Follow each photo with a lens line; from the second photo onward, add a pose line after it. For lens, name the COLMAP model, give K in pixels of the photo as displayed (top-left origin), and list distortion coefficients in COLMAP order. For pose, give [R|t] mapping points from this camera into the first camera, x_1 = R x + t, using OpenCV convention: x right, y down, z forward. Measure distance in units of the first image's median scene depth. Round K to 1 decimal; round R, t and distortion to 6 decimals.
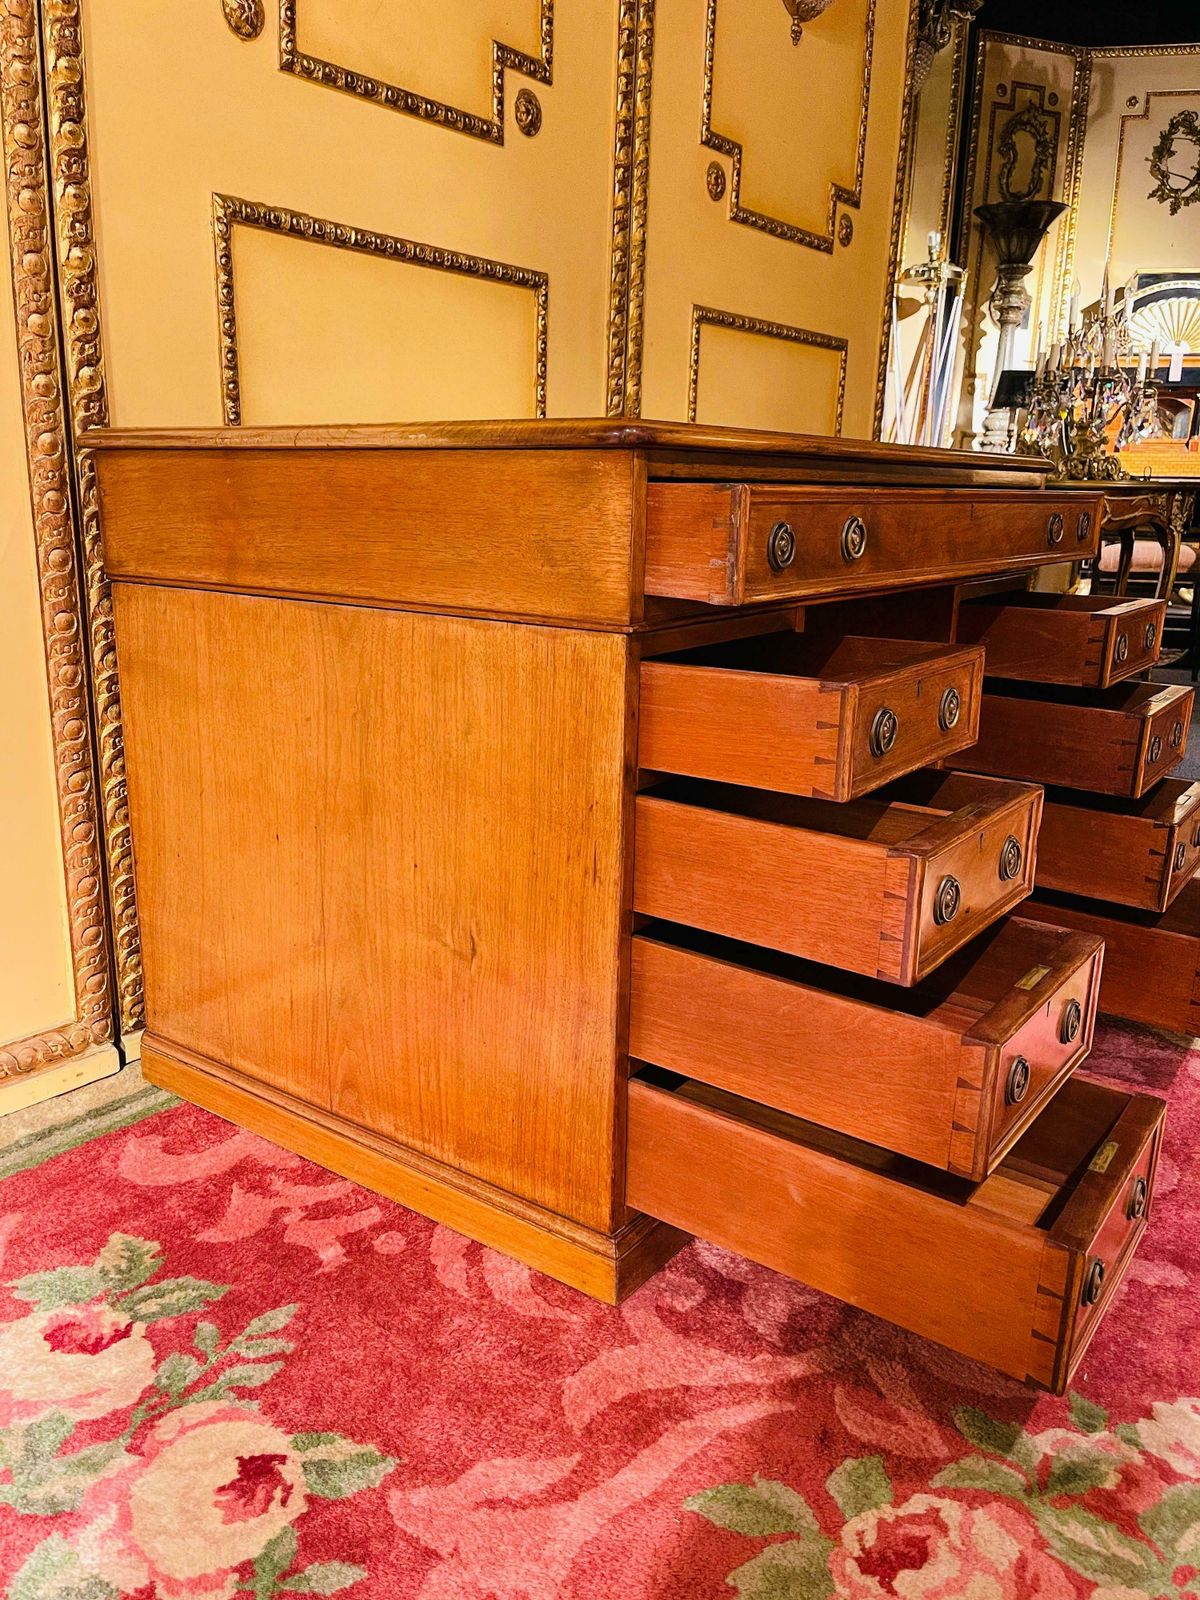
lens RADIAL K [[1221.4, 0, 607.8], [0, 1221.4, 798.0], [0, 0, 1]] dist [0.069691, -0.093095]
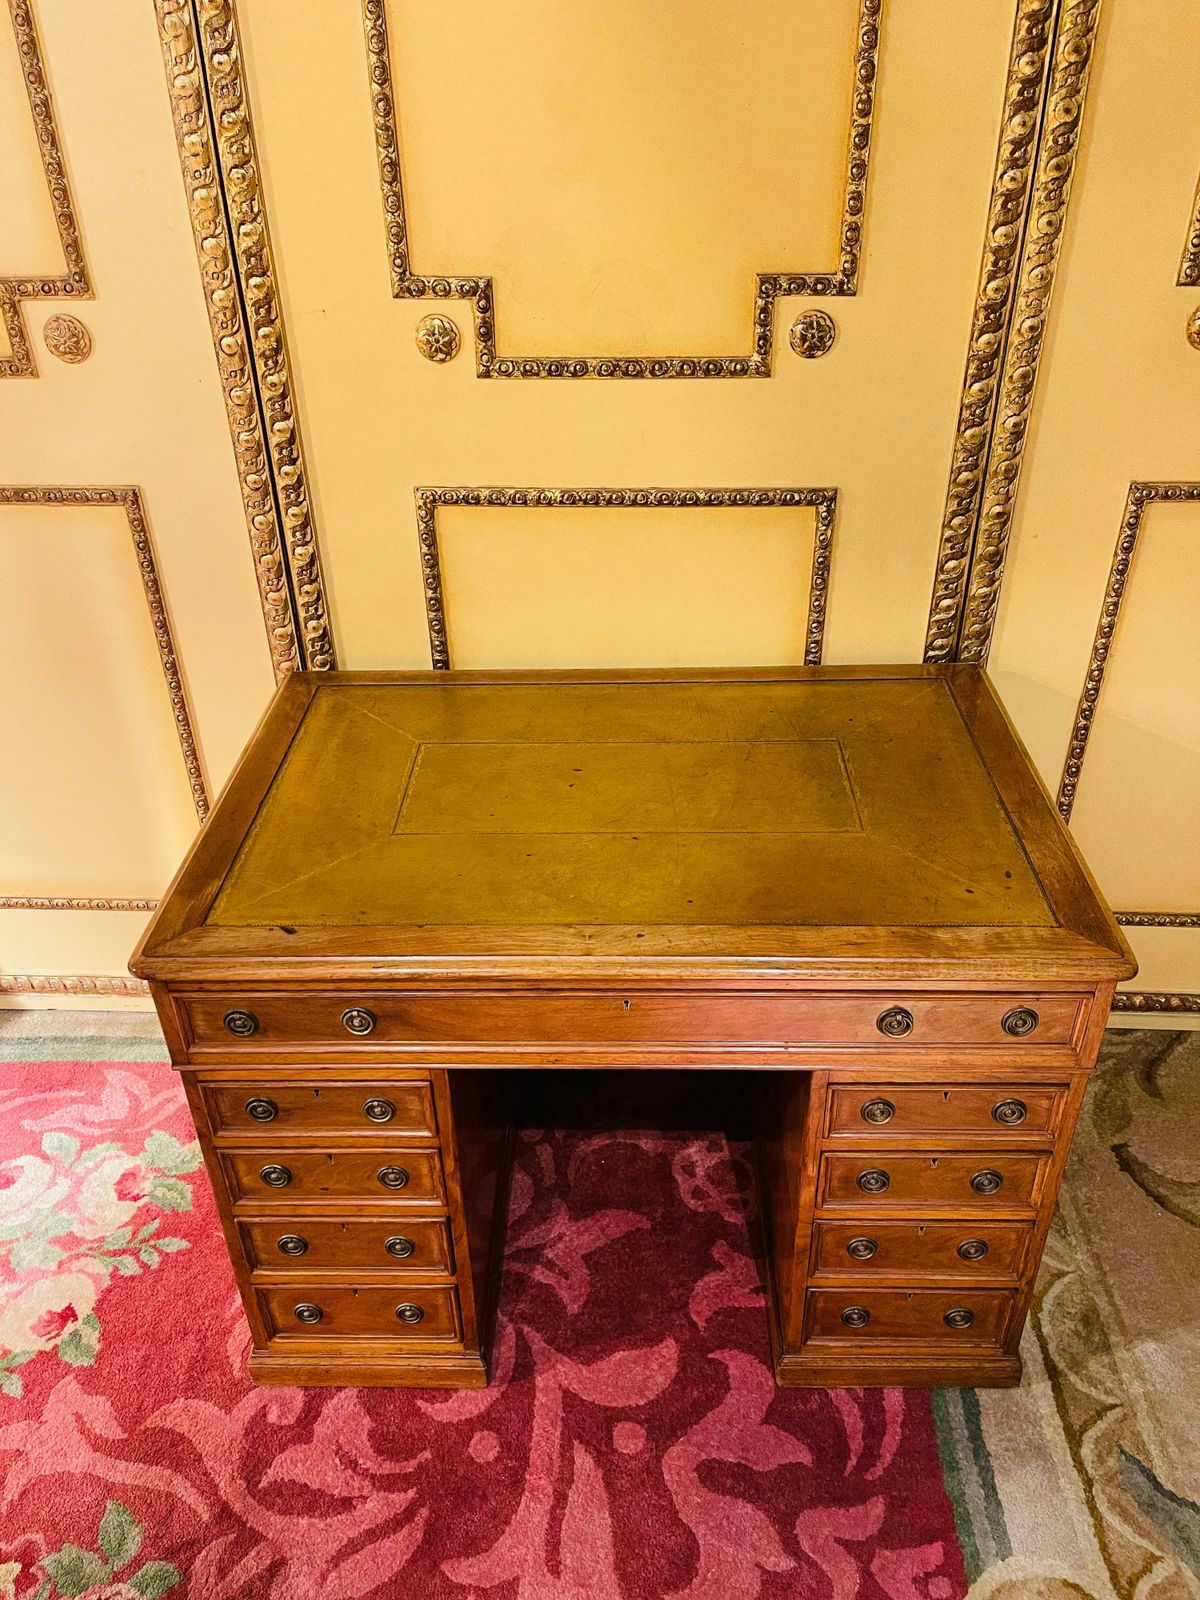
lens RADIAL K [[1221.4, 0, 602.2], [0, 1221.4, 802.0], [0, 0, 1]] dist [0.069691, -0.093095]
pose [[0.558979, 0.422237, -0.713624, 0.807430], [-0.174497, 0.901265, 0.396577, -0.725312], [0.810613, -0.097153, 0.577467, 0.399501]]
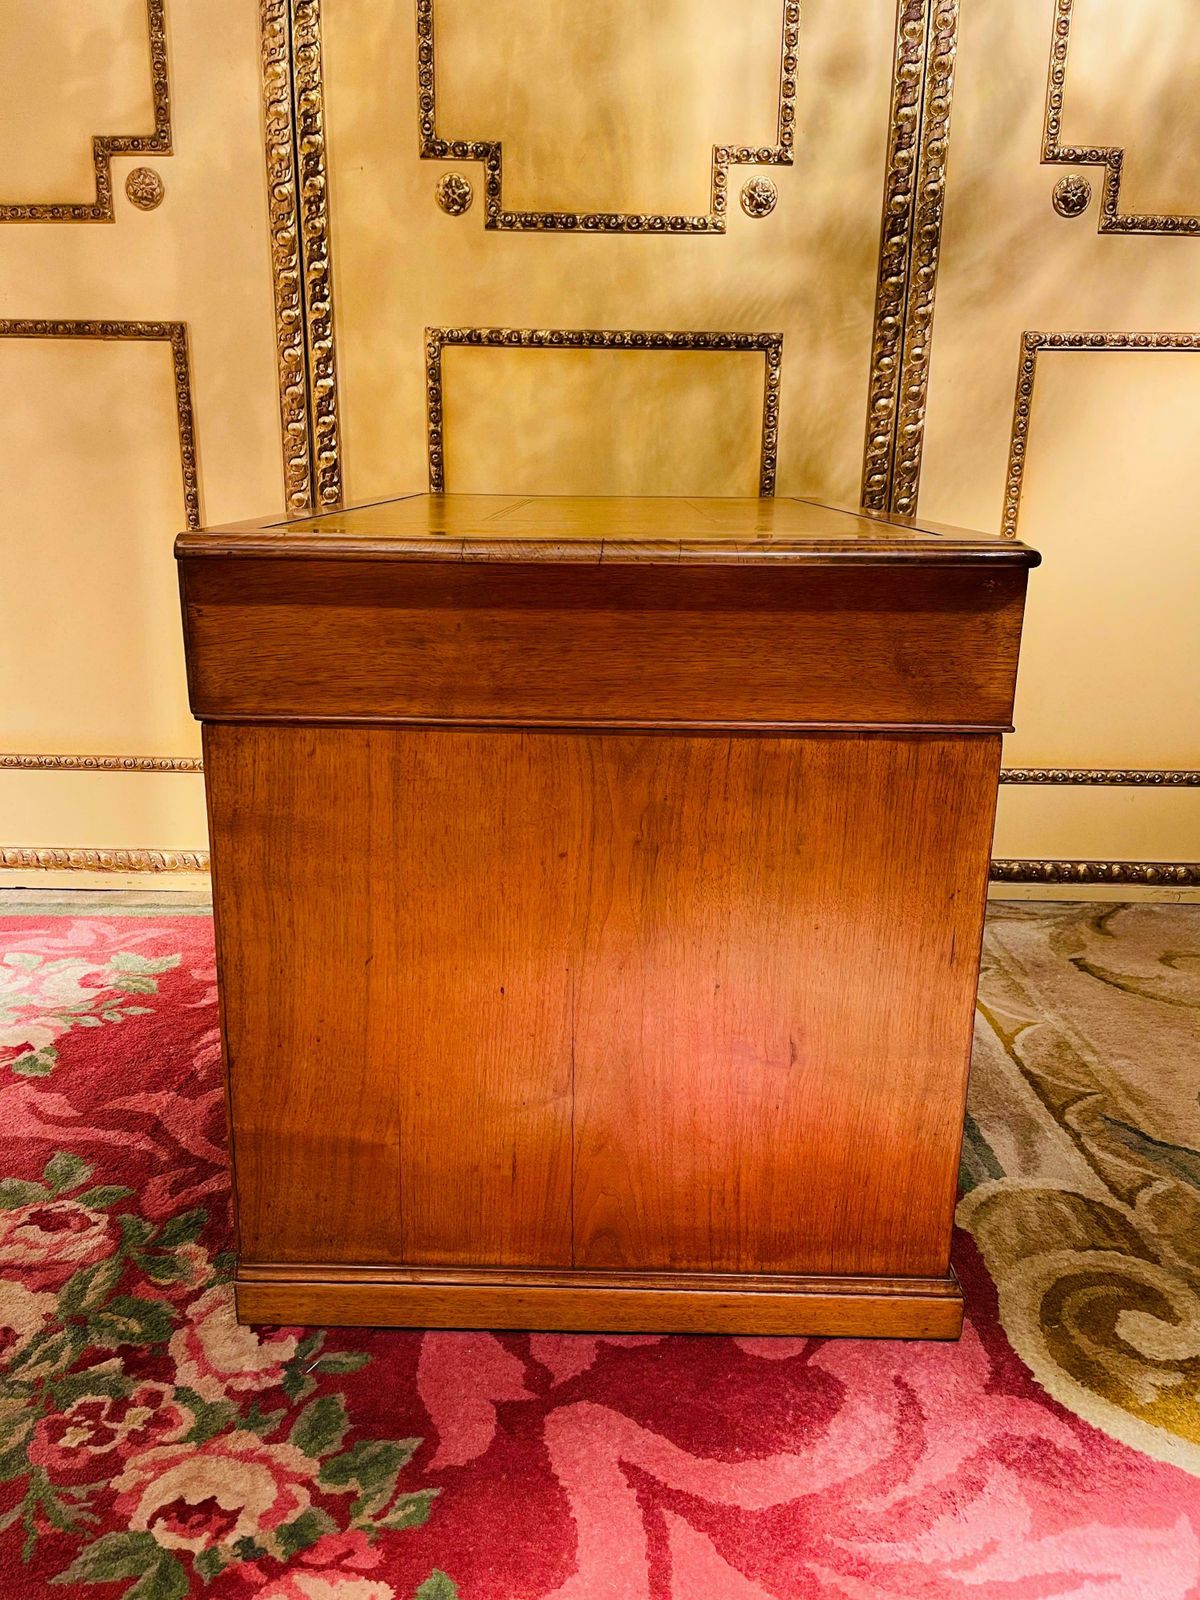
lens RADIAL K [[1221.4, 0, 604.1], [0, 1221.4, 802.4], [0, 0, 1]] dist [0.069691, -0.093095]
pose [[0.593978, 0.205270, -0.777852, 1.058107], [-0.198330, 0.974420, 0.105695, -0.133982], [0.779651, 0.091490, 0.619495, 0.305522]]
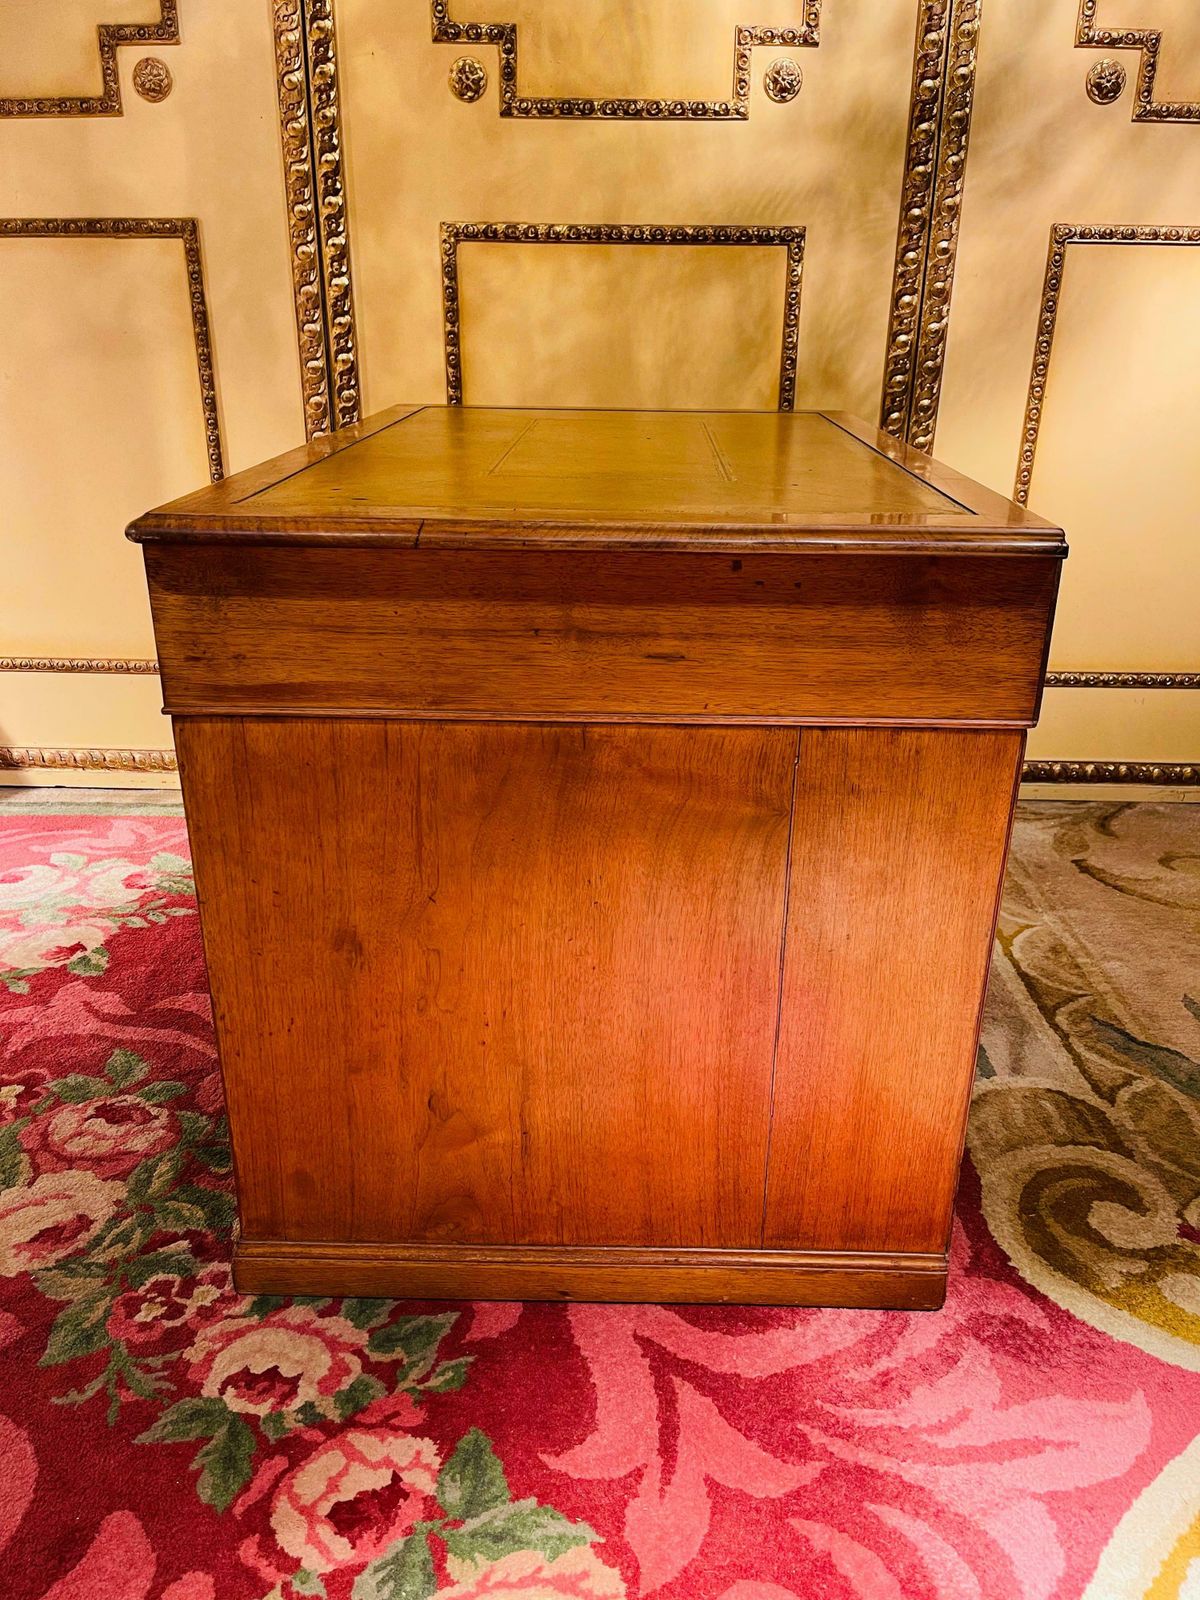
lens RADIAL K [[1221.4, 0, 605.6], [0, 1221.4, 812.8], [0, 0, 1]] dist [0.069691, -0.093095]
pose [[0.582767, 0.296368, -0.756669, 1.081076], [-0.196035, 0.954897, 0.223028, -0.188971], [0.788640, 0.018361, 0.614582, 0.276181]]
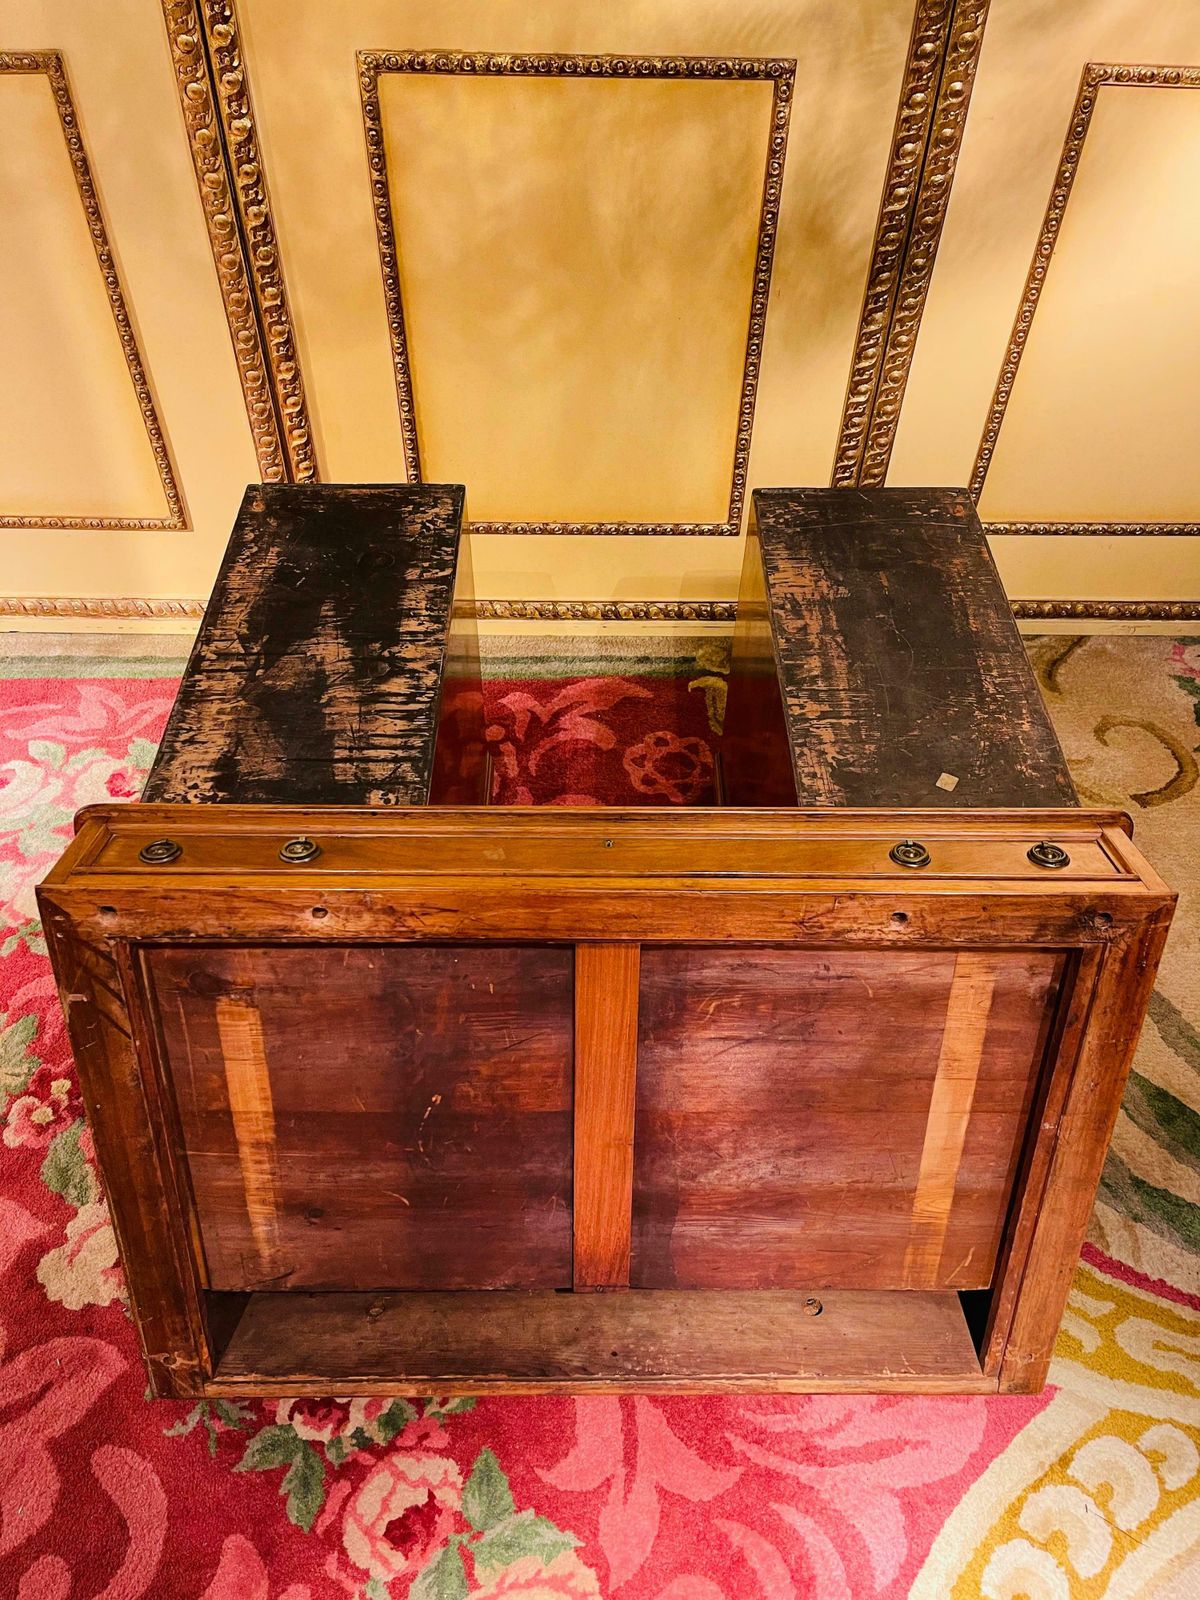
lens RADIAL K [[1217.0, 0, 603.6], [0, 1217.0, 802.2], [0, 0, 1]] dist [0.077355, -0.113598]
pose [[0.608943, 0.575159, -0.546243, 0.882668], [-0.197698, 0.776962, 0.597700, -0.679110], [0.768183, -0.255974, 0.586833, 0.299849]]
